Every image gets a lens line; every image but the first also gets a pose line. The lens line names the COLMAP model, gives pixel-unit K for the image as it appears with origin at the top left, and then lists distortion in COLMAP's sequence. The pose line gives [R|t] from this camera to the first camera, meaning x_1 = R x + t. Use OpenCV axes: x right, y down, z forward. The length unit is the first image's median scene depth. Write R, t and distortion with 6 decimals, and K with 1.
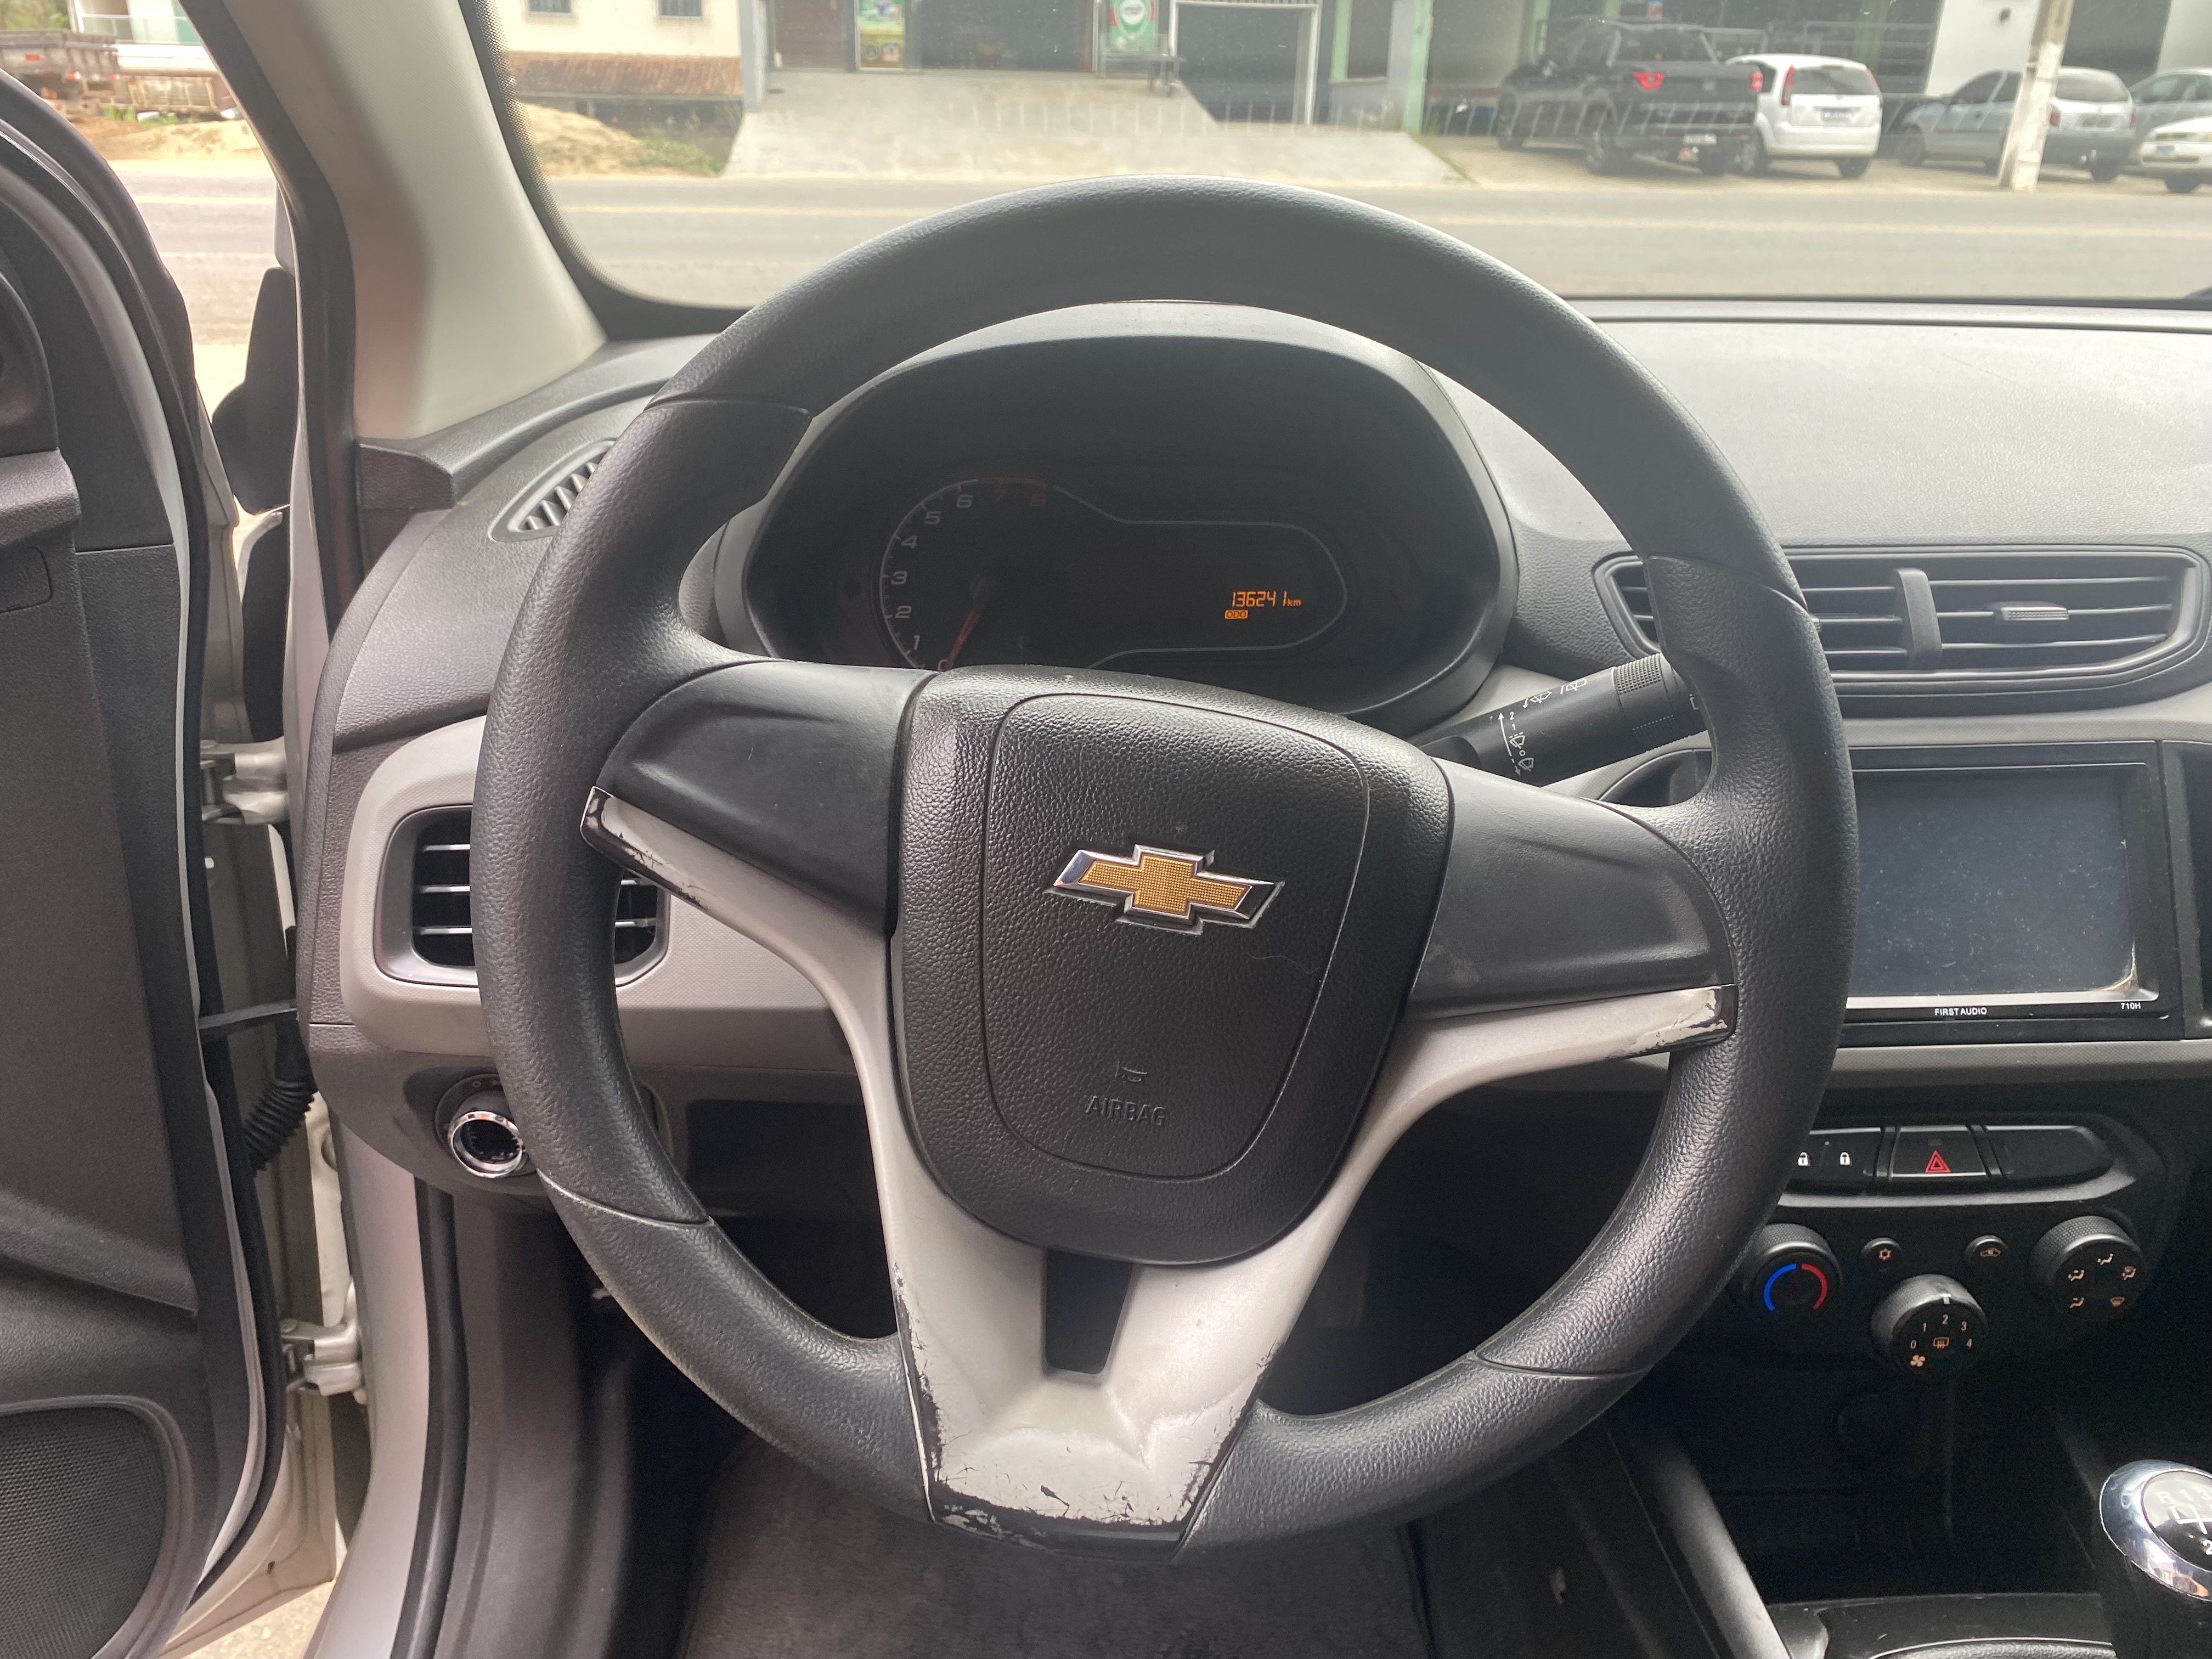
lens RADIAL K [[1703.0, 0, 1090.2], [0, 1703.0, 831.5], [0, 0, 1]] dist [0.031834, -0.038310]
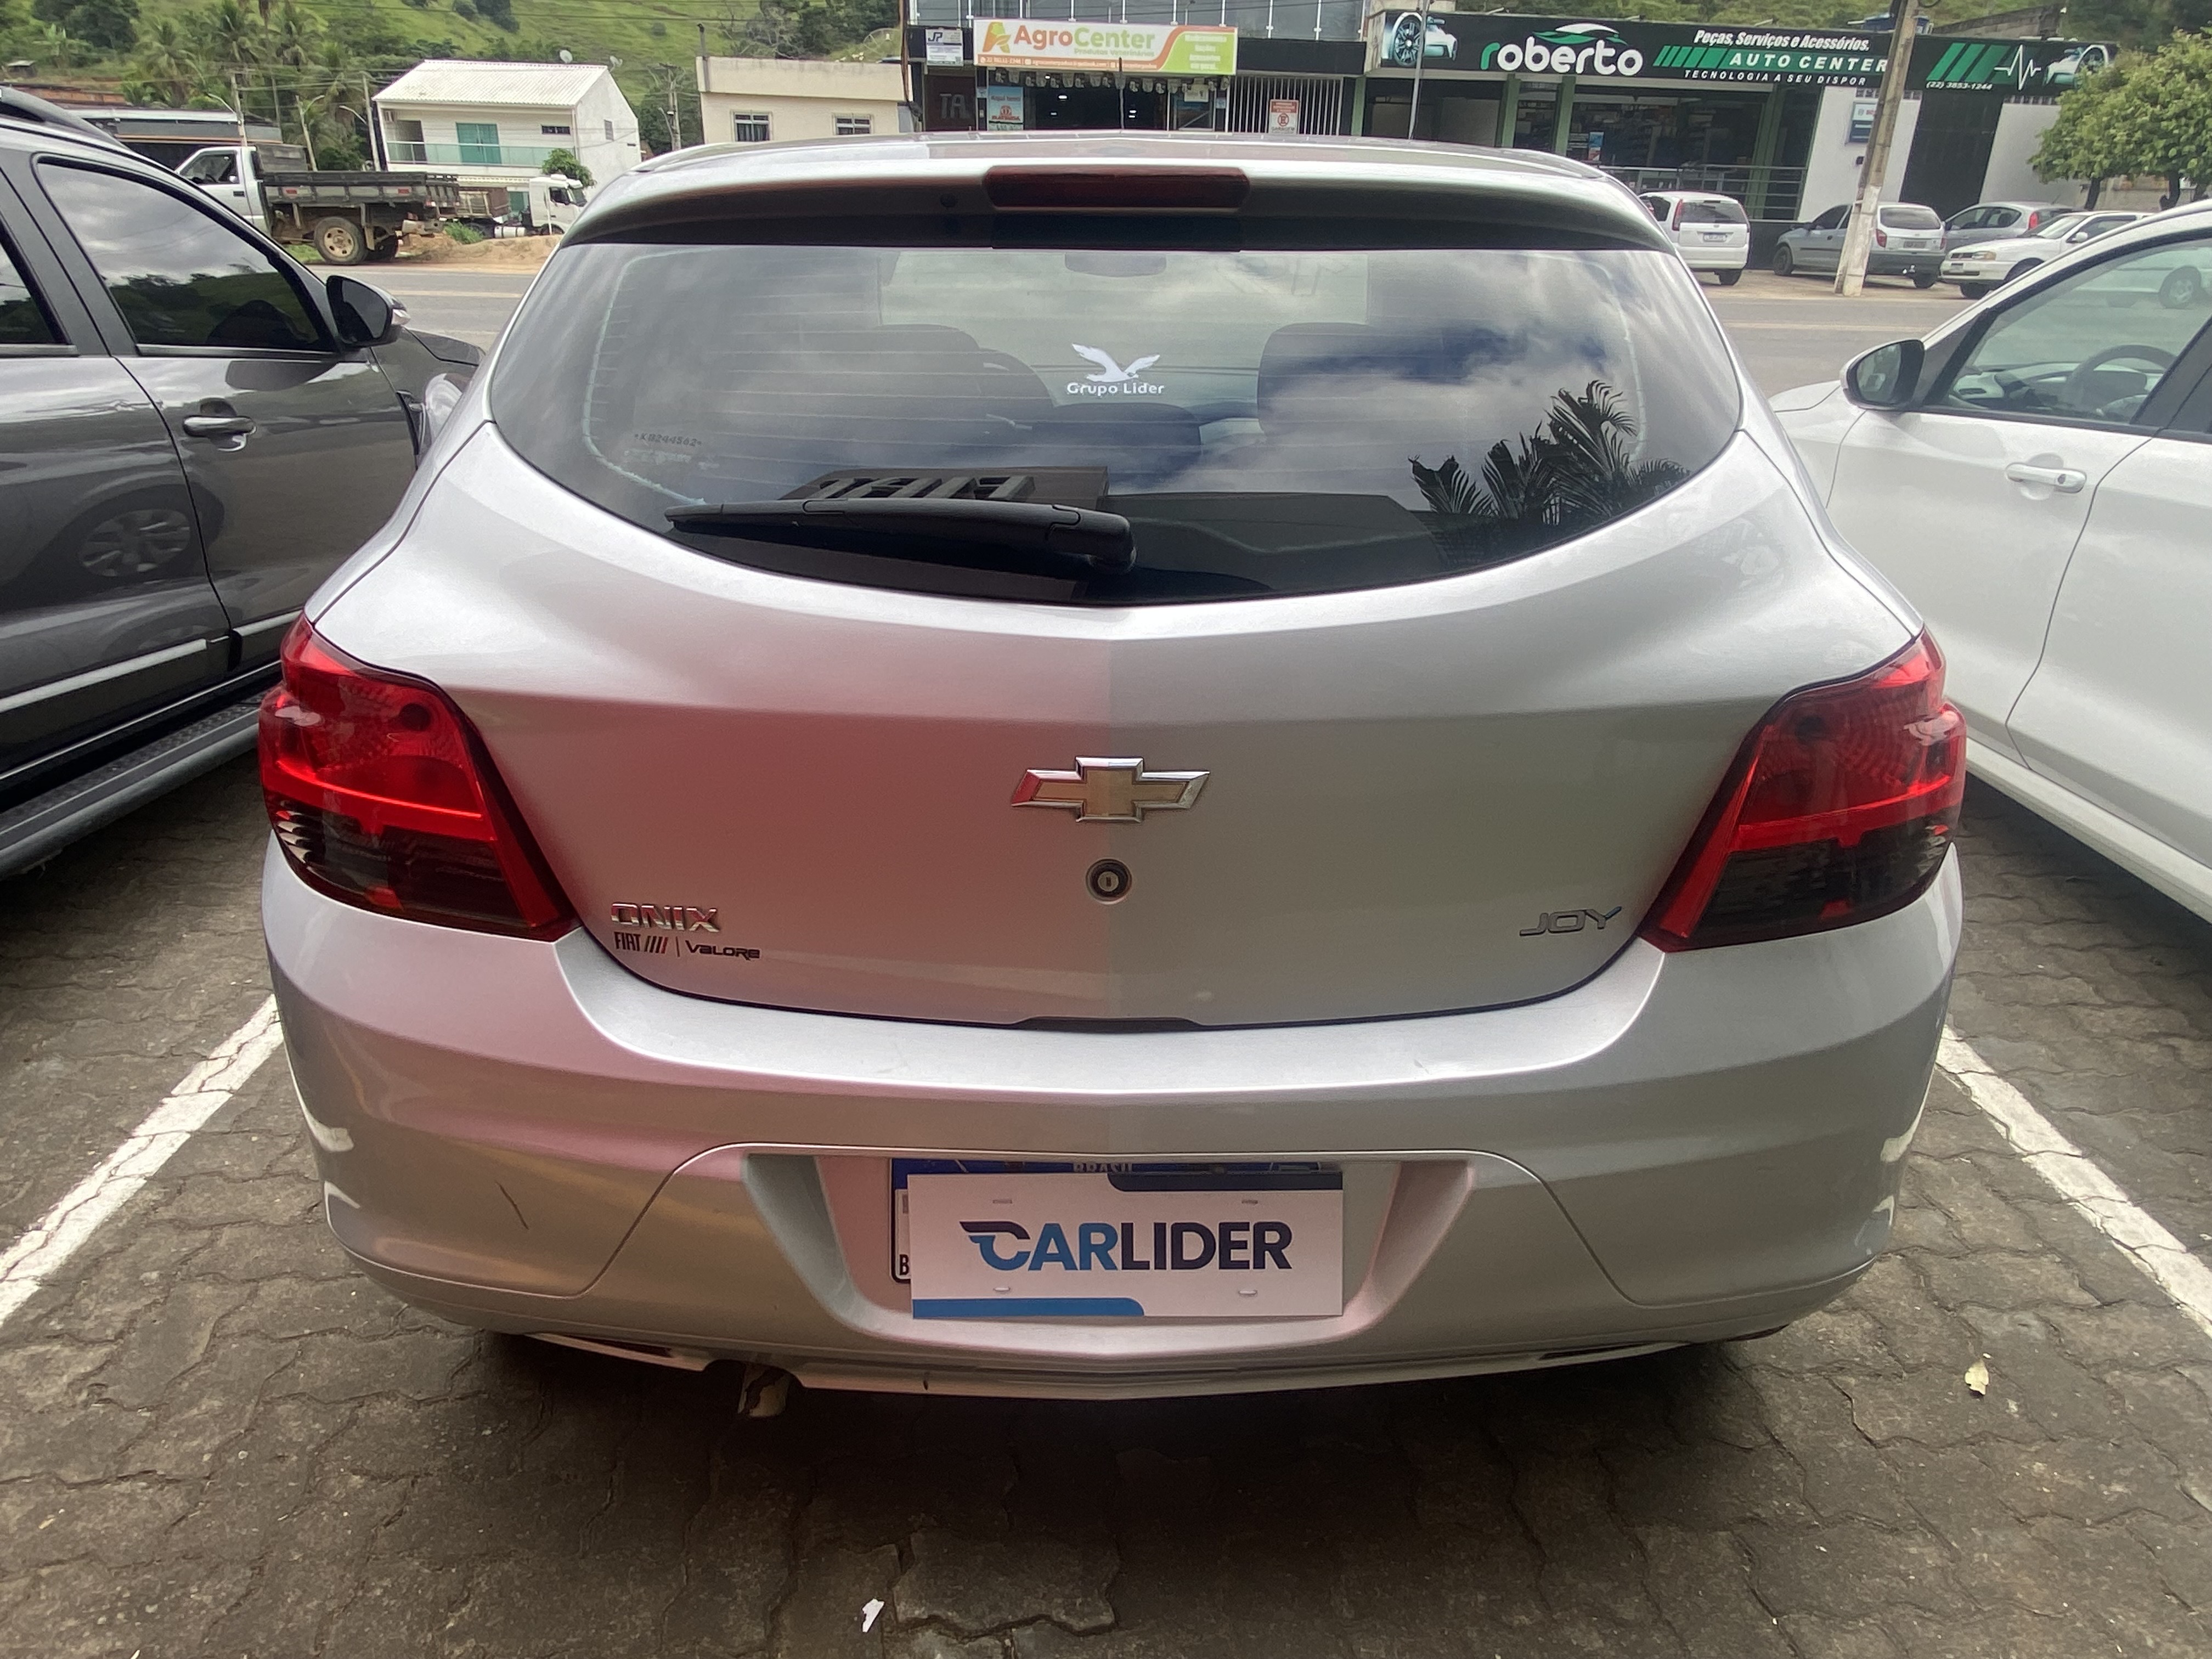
lens RADIAL K [[1437.8, 0, 1125.0], [0, 1437.8, 811.0], [0, 0, 1]] dist [0.019367, -0.022948]
pose [[0.999194, 0.020396, -0.034566, 0.050088], [-0.020575, 0.999777, -0.004837, 0.091618], [0.034460, 0.005544, 0.999391, -0.289181]]
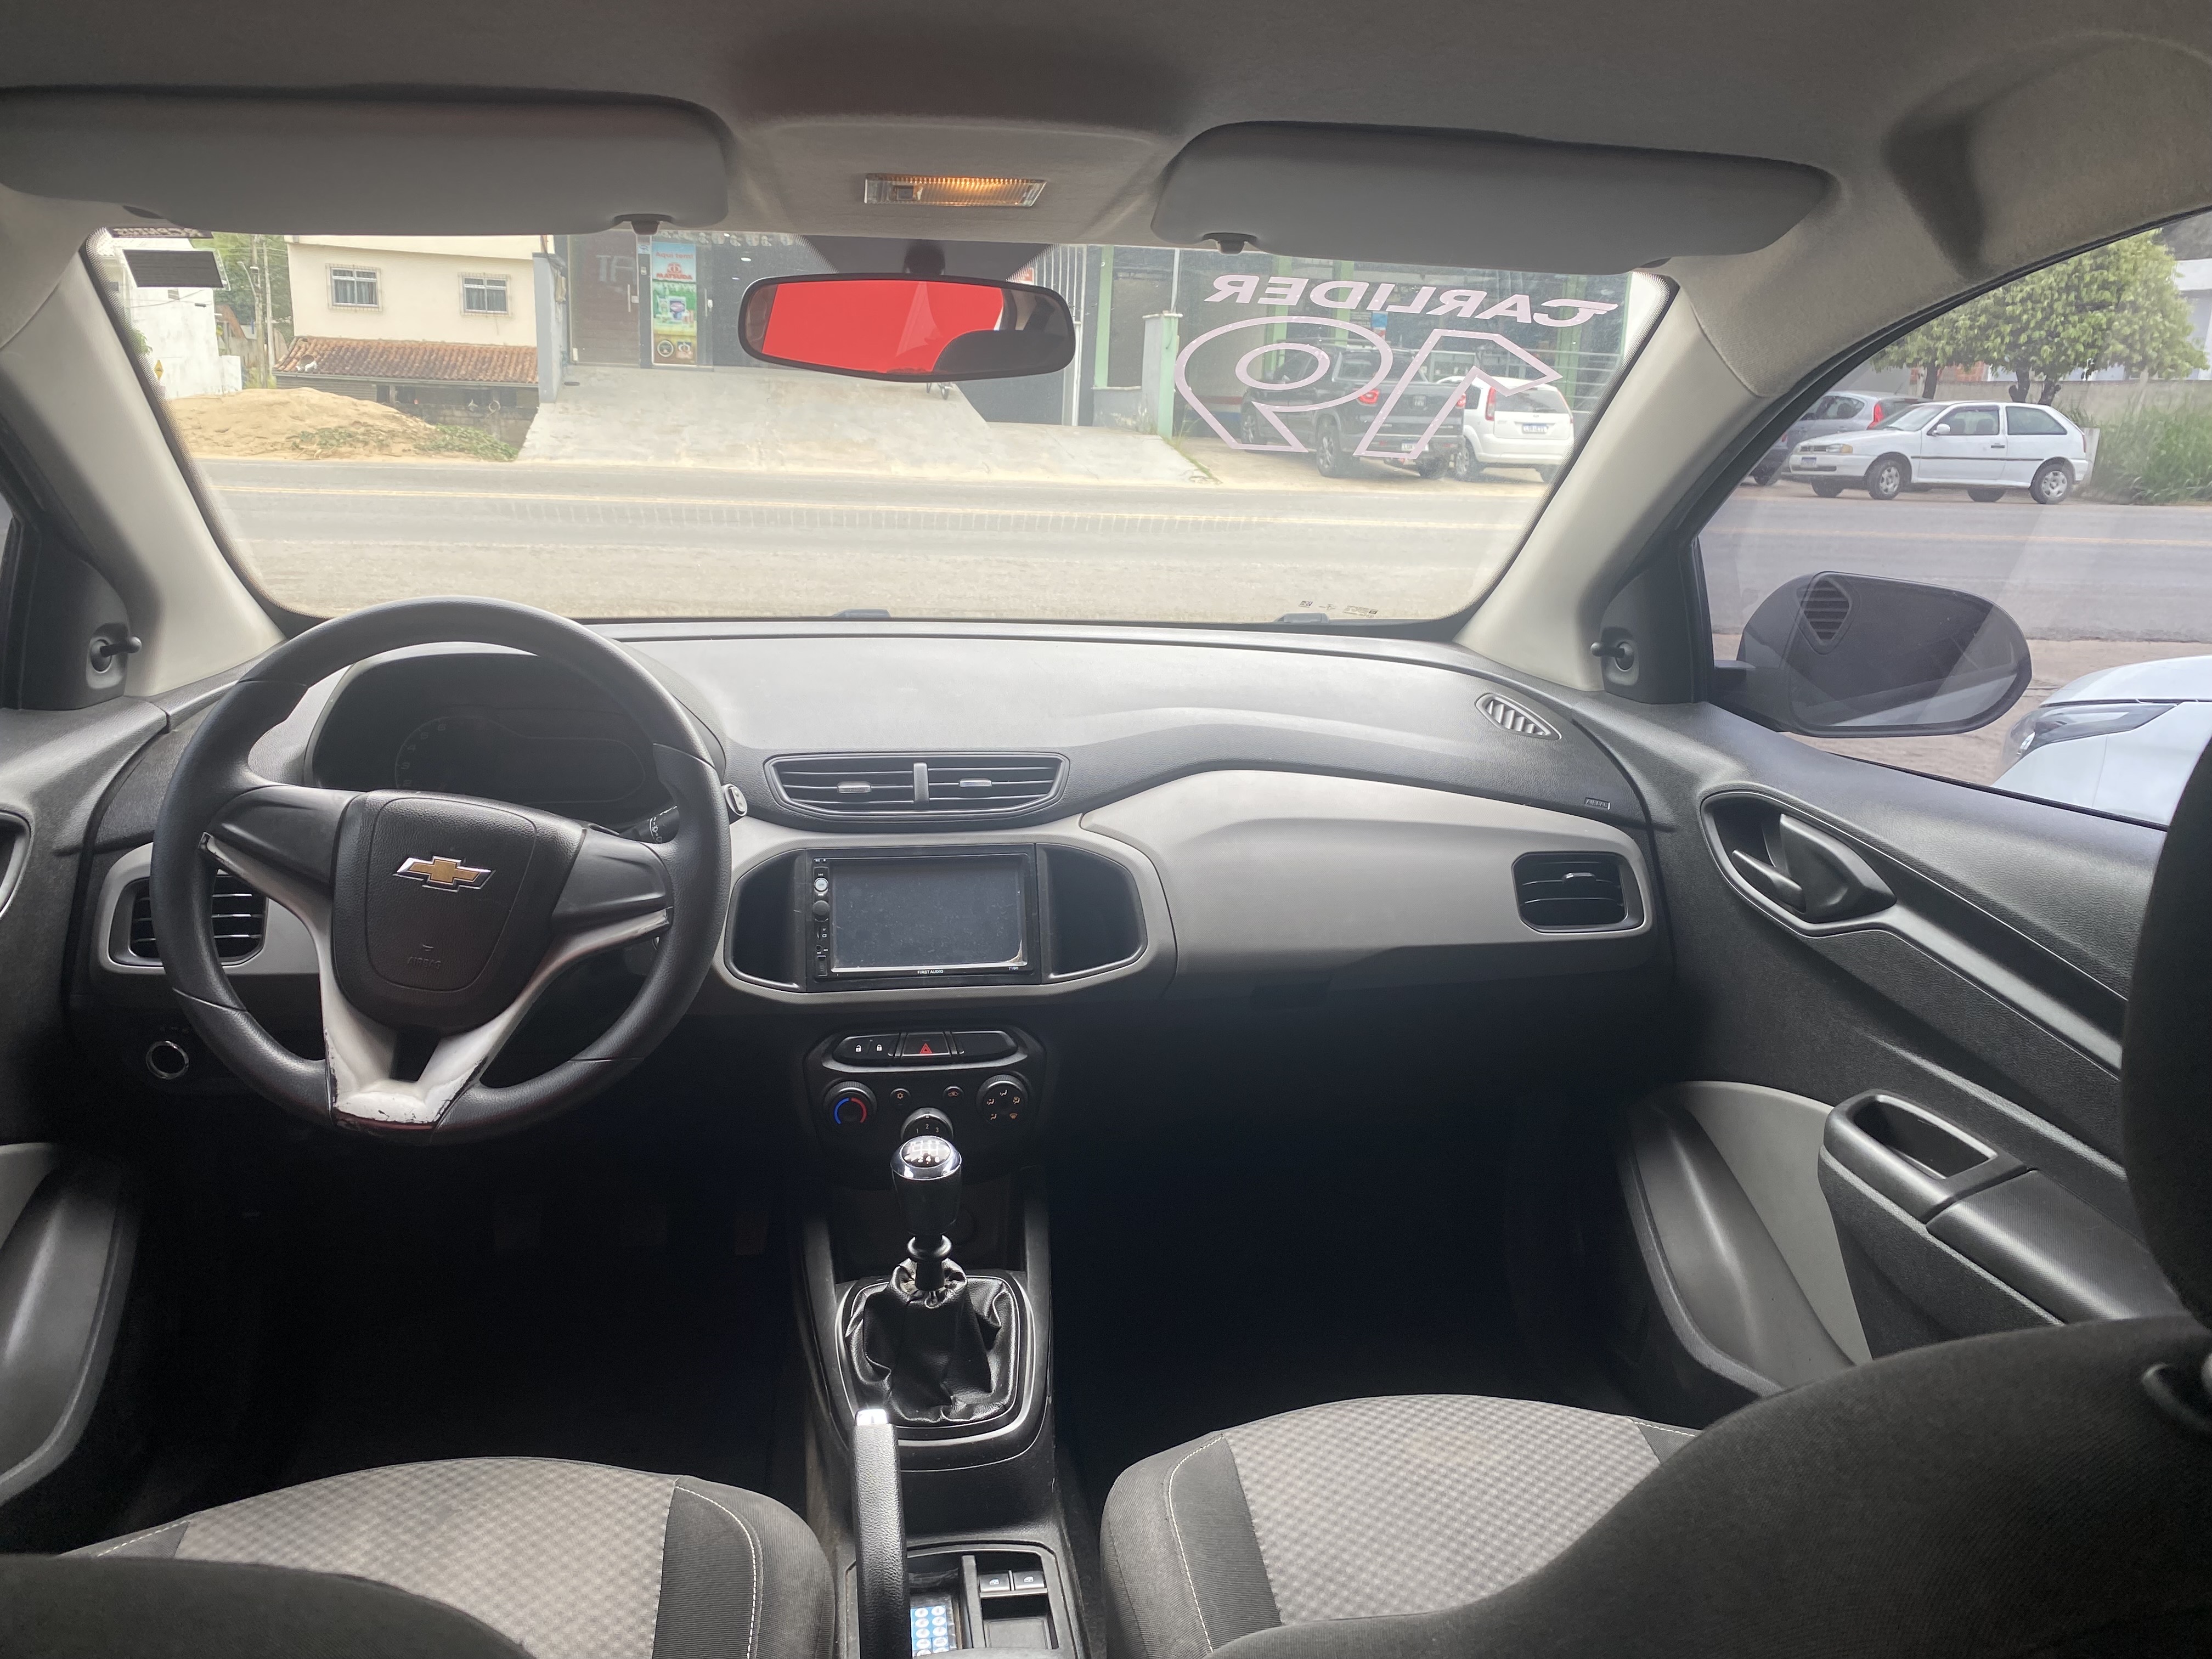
lens RADIAL K [[1703.0, 0, 1082.0], [0, 1703.0, 820.8], [0, 0, 1]] dist [0.031834, -0.038310]
pose [[0.993947, -0.006378, 0.109674, 0.030069], [0.023634, 0.987352, -0.156770, 0.016051], [-0.107287, 0.158414, 0.981527, -0.067747]]
